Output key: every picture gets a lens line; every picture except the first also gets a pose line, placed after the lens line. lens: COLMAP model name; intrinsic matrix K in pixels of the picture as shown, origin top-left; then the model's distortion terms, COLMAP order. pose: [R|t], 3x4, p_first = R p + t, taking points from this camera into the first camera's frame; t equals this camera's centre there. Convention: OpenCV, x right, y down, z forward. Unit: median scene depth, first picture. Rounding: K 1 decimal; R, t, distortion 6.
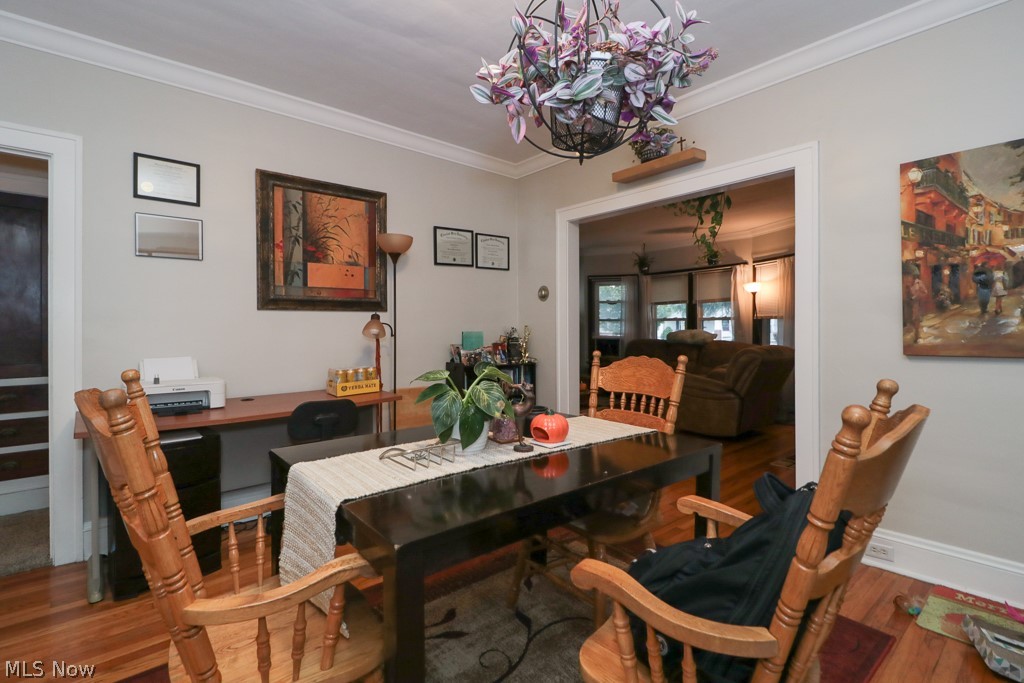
lens RADIAL K [[481.1, 0, 507.4], [0, 481.1, 328.2], [0, 0, 1]] dist [0.001700, -0.000310]
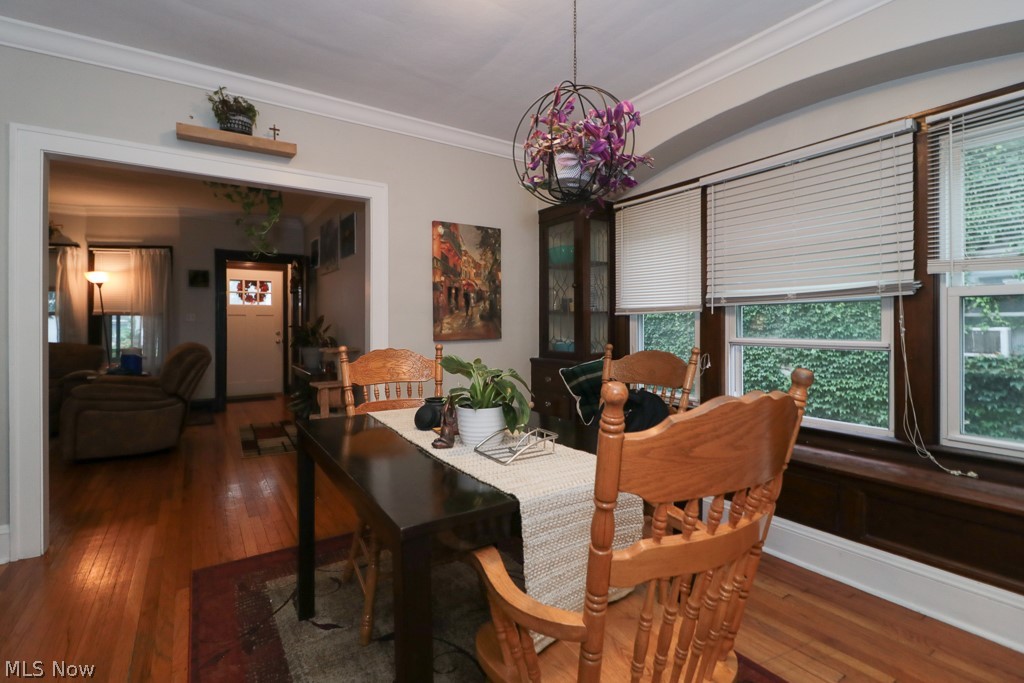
lens RADIAL K [[481.1, 0, 507.4], [0, 481.1, 328.2], [0, 0, 1]] dist [0.001700, -0.000310]
pose [[0.118099, -0.005011, 0.992989, -0.743273], [0.003048, 0.999984, 0.004684, 0.007181], [-0.992997, 0.002474, 0.118112, 0.585348]]
